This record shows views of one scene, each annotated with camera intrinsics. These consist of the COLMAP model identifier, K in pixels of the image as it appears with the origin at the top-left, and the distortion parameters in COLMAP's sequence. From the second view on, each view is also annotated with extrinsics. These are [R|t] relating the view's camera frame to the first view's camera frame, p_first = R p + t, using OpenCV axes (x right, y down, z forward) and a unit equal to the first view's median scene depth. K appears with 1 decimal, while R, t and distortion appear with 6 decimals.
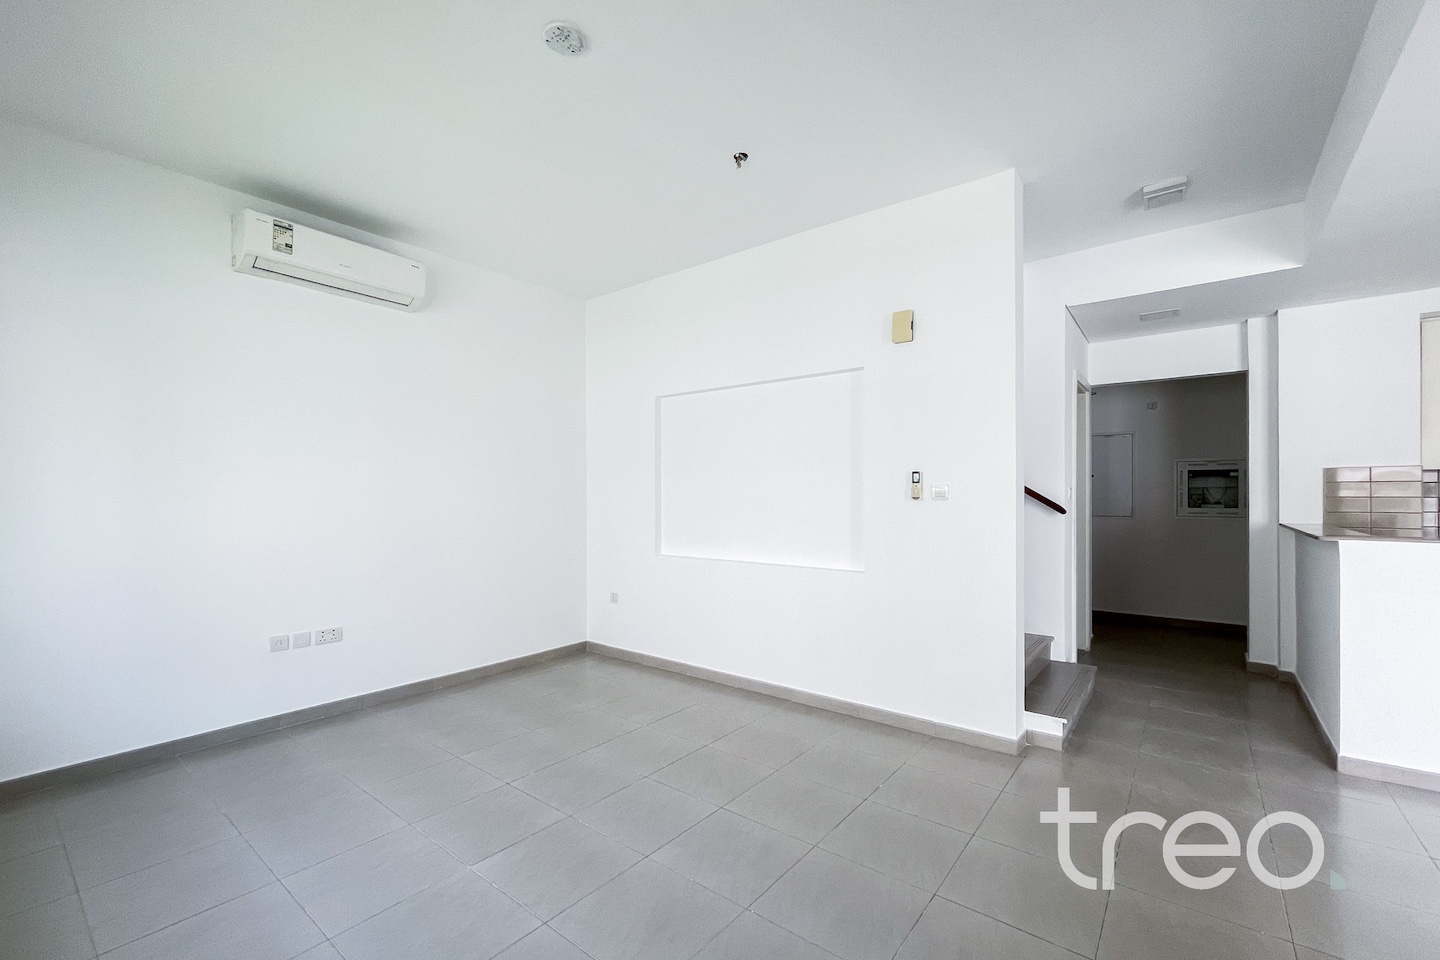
lens RADIAL K [[603.8, 0, 720.0], [0, 603.8, 480.0], [0, 0, 1]] dist [0.001481, 0.000246]
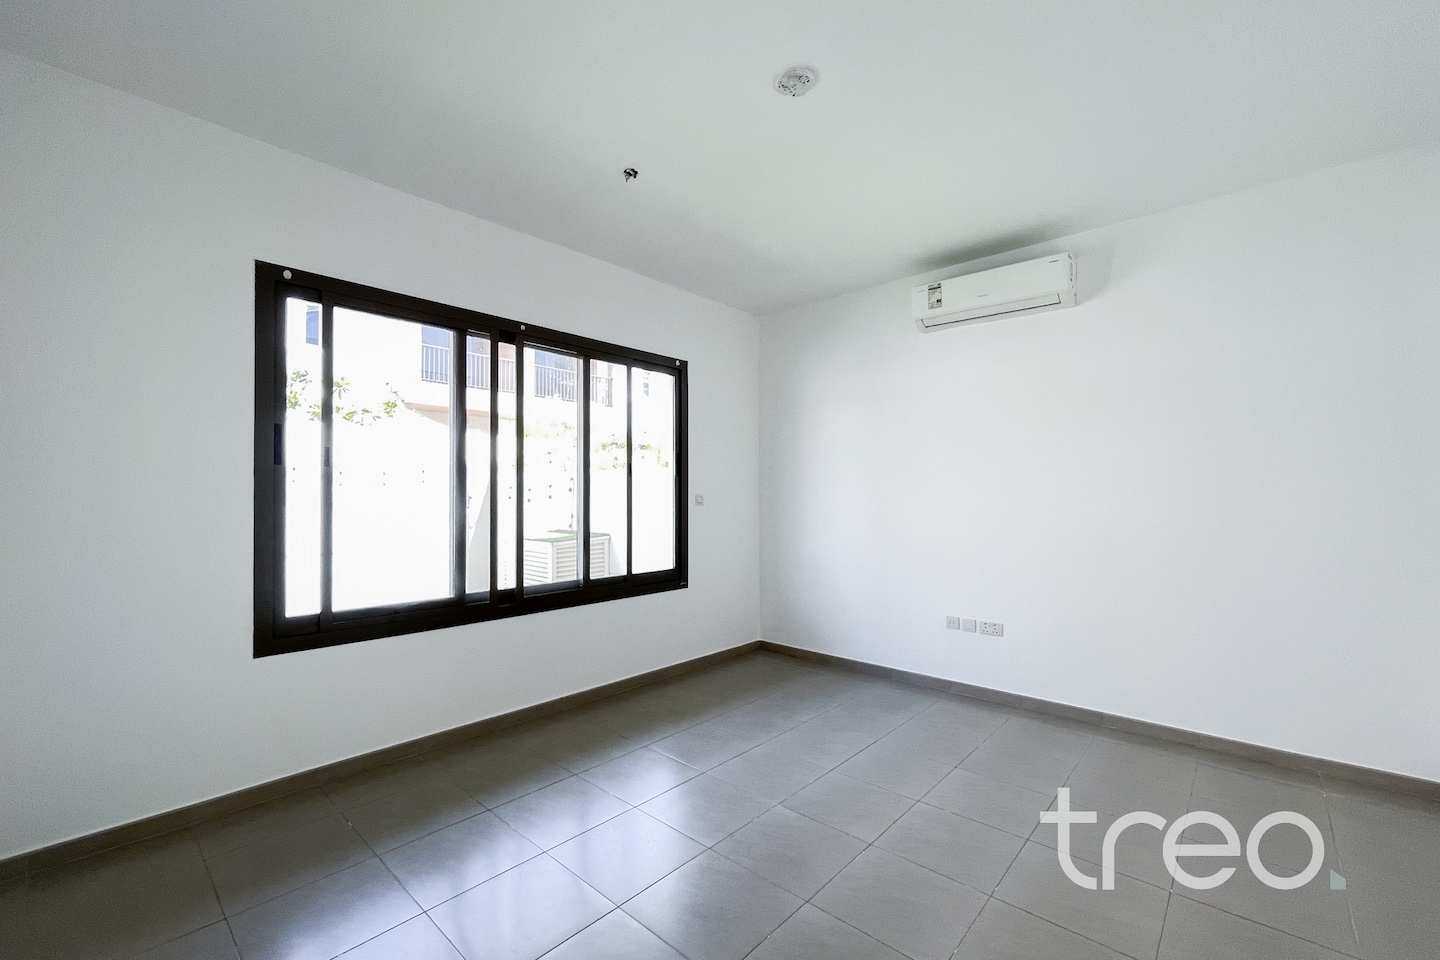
lens RADIAL K [[594.5, 0, 717.7], [0, 594.5, 486.3], [0, 0, 1]] dist [-0.000182, 0.000025]
pose [[-0.061606, -0.016253, -0.997968, 0.504434], [0.017059, 0.999704, -0.017334, 0.005885], [0.997955, -0.018092, -0.061310, 0.592503]]
